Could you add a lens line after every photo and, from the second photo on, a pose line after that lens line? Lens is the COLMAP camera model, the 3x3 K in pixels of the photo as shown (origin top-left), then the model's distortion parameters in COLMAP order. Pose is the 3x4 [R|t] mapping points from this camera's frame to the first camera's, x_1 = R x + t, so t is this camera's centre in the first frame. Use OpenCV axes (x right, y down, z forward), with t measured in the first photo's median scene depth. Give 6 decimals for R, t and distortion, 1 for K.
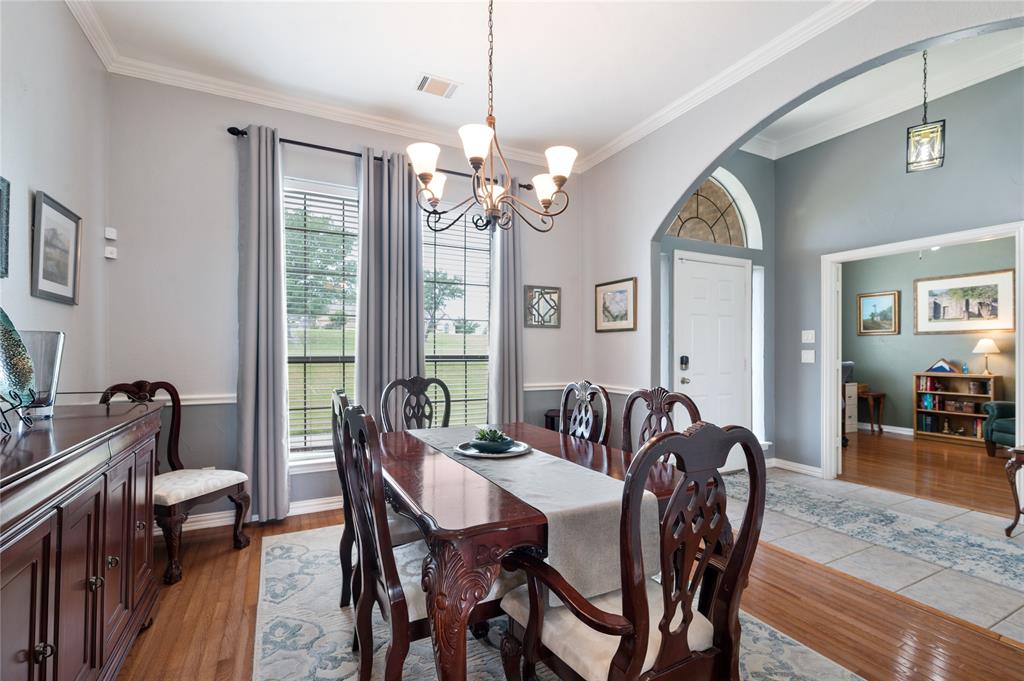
lens RADIAL K [[452.9, 0, 511.9], [0, 452.9, 345.0], [0, 0, 1]] dist [-0.000308, 0.000285]
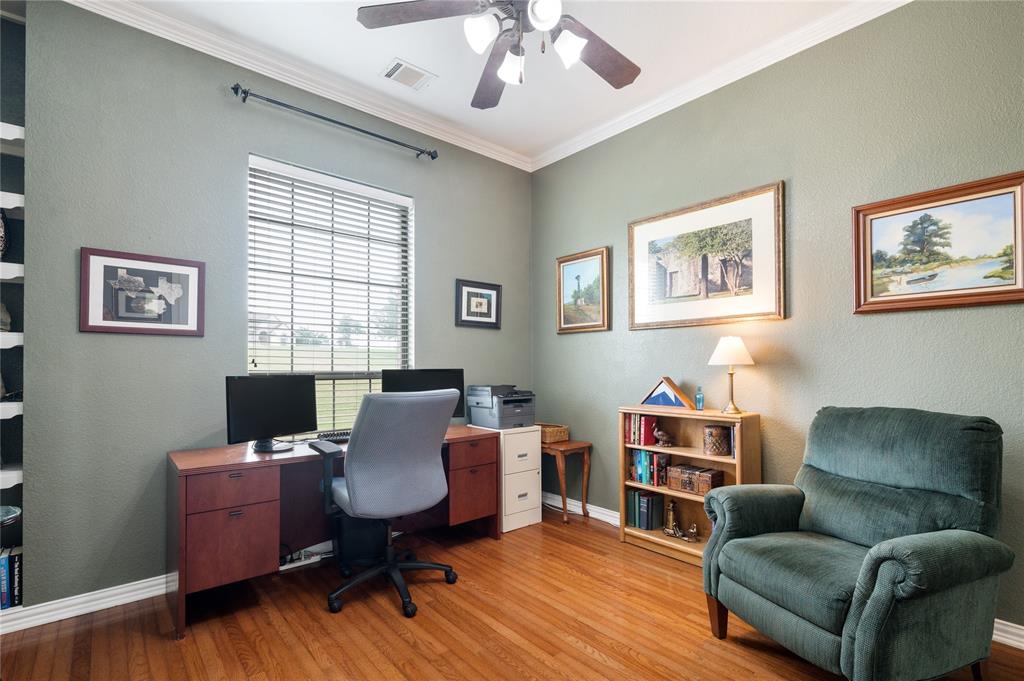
lens RADIAL K [[463.1, 0, 511.3], [0, 463.1, 357.8], [0, 0, 1]] dist [0.000004, 0.000158]
pose [[0.969831, -0.004885, 0.243731, 0.670196], [0.004990, 0.999988, 0.000187, 0.007568], [-0.243729, 0.001035, 0.969843, 0.559259]]
